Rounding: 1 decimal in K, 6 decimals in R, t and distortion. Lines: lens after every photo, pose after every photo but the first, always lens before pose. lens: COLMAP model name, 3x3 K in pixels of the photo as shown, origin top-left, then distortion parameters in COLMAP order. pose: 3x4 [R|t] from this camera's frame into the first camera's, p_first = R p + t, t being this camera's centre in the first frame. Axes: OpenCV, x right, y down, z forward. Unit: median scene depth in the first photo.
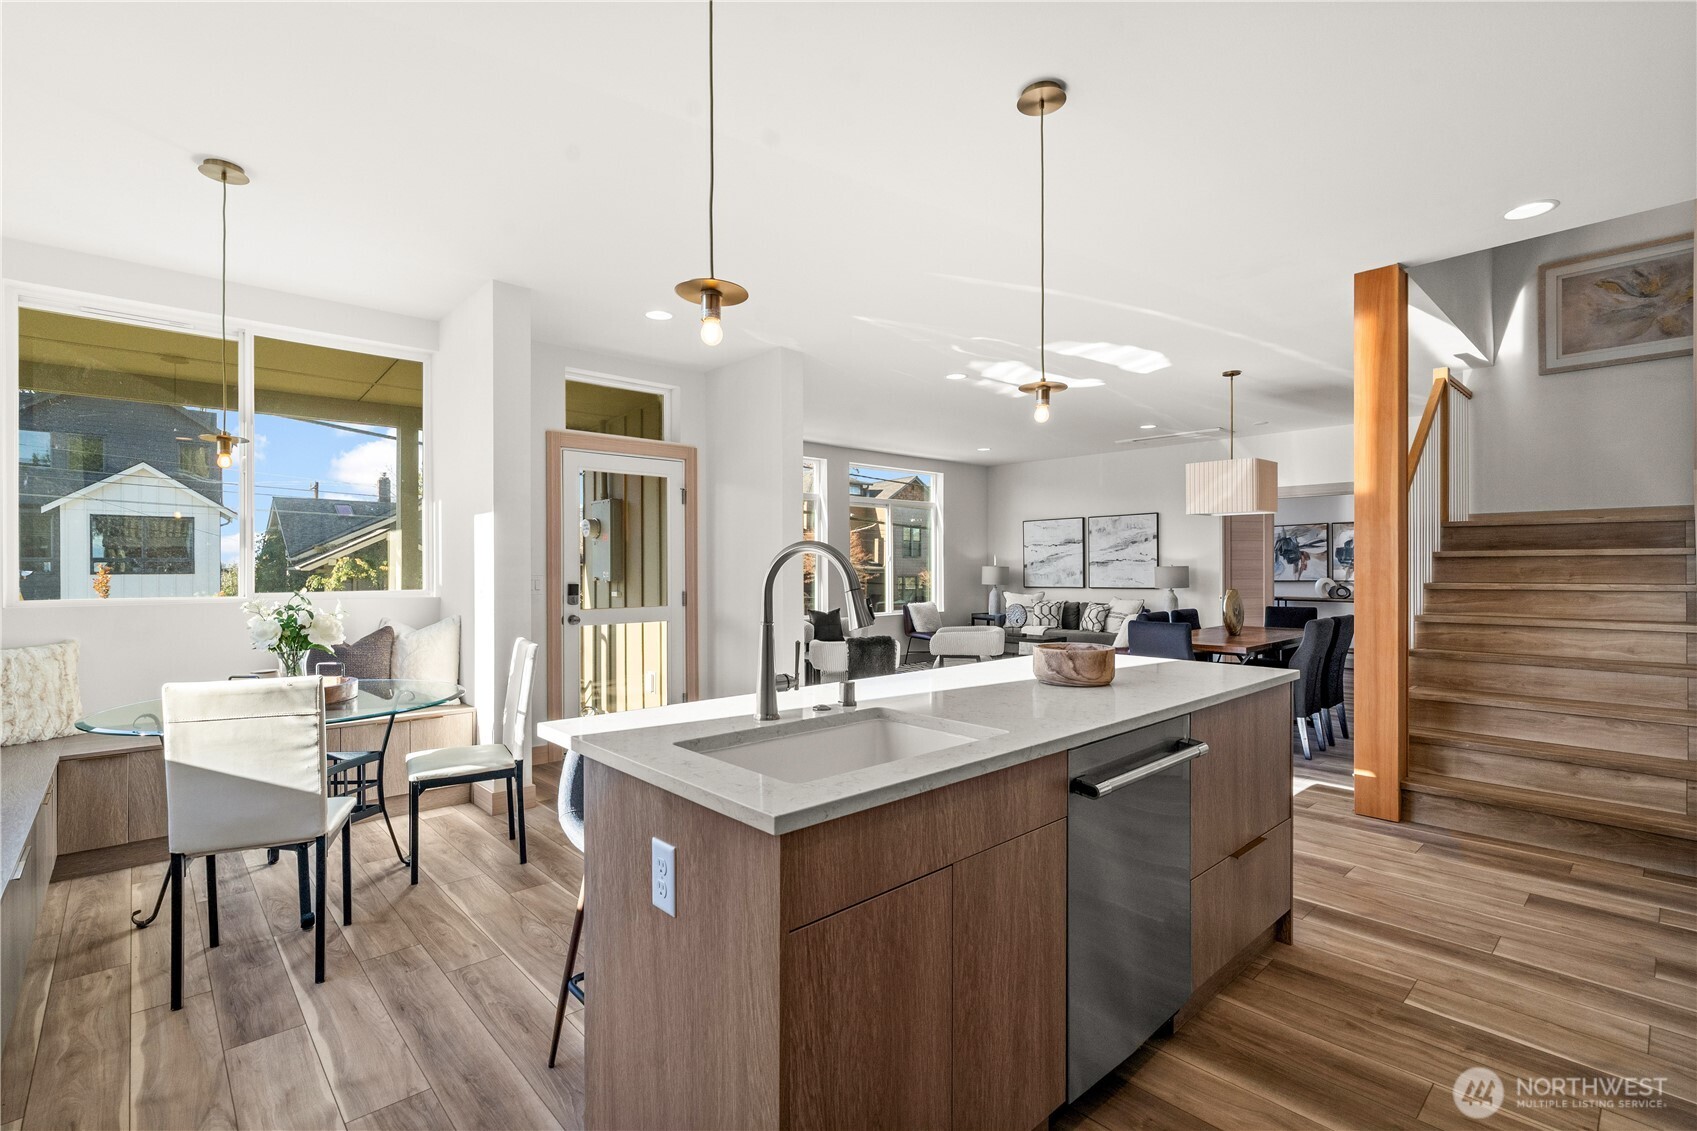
lens RADIAL K [[775.5, 0, 850.6], [0, 775.5, 570.1], [0, 0, 1]] dist [0.000389, 0.000095]
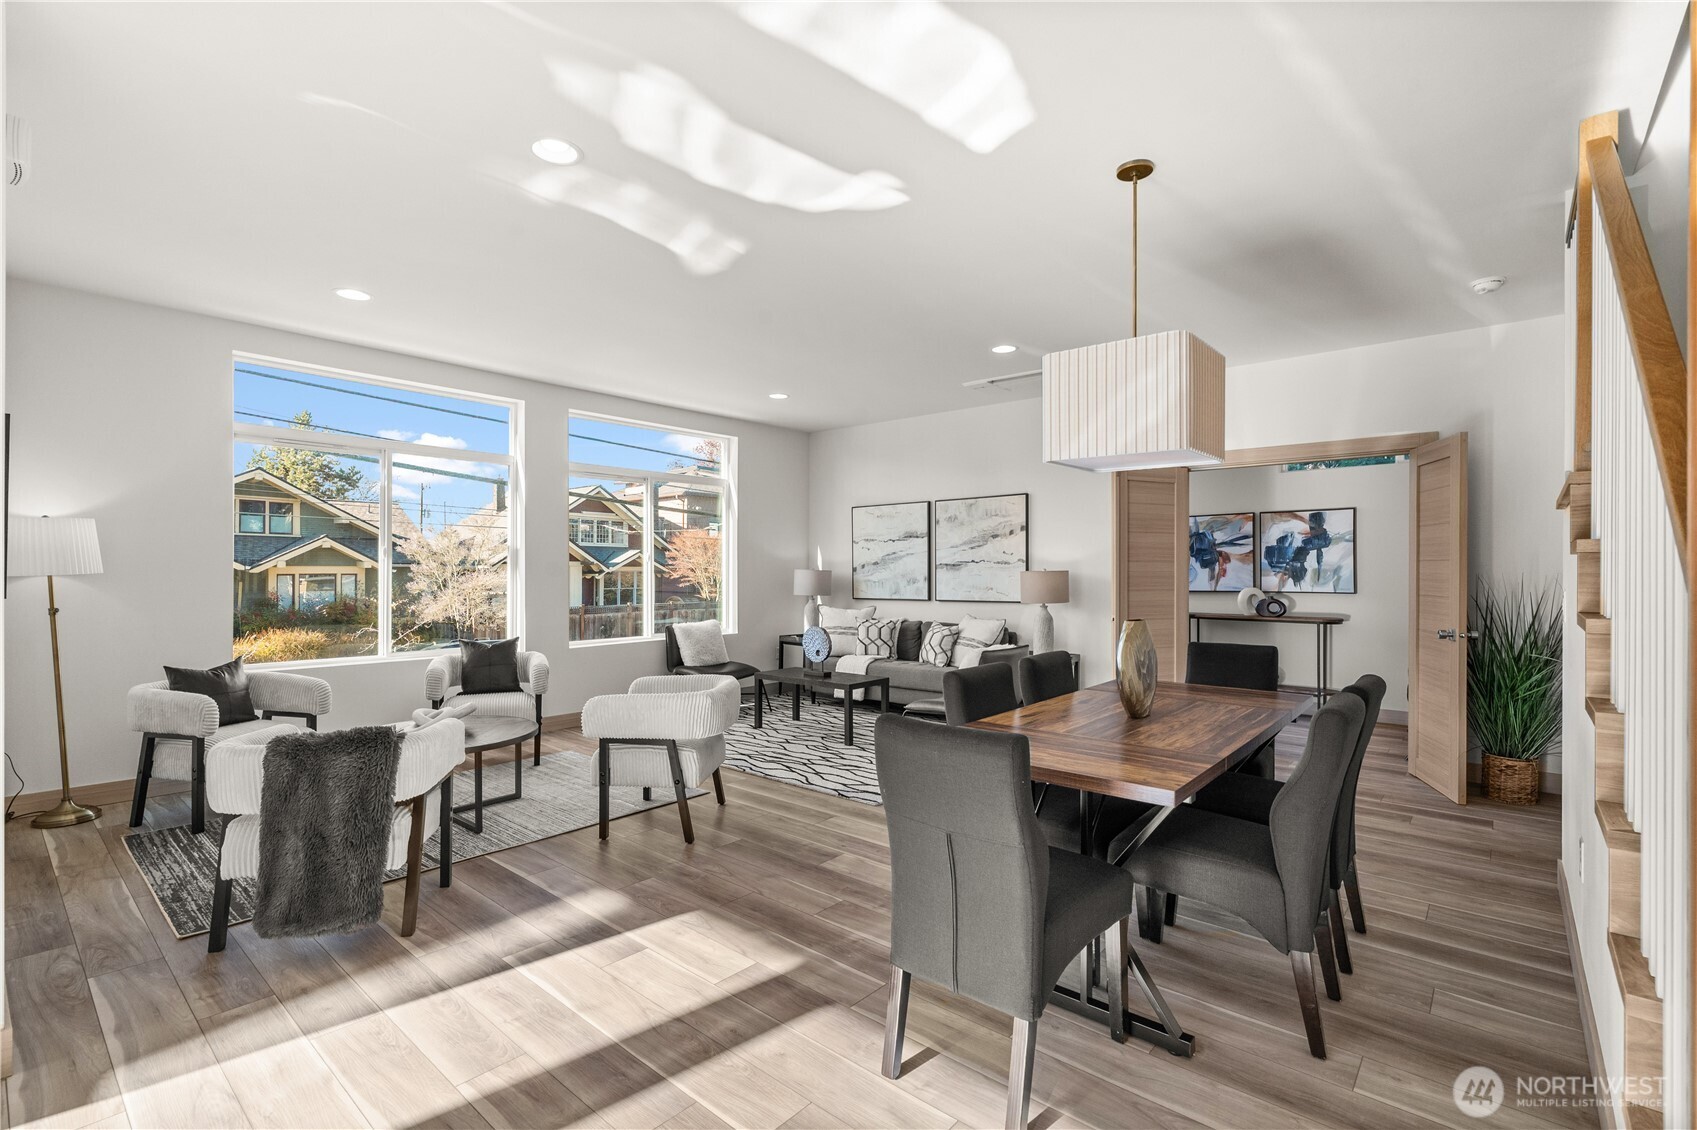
lens RADIAL K [[775.5, 0, 843.9], [0, 775.5, 571.1], [0, 0, 1]] dist [0.000389, 0.000095]
pose [[0.994075, 0.004412, 0.108605, 0.149742], [-0.004158, 0.999988, -0.002566, -0.002007], [-0.108615, 0.002099, 0.994082, 0.311334]]
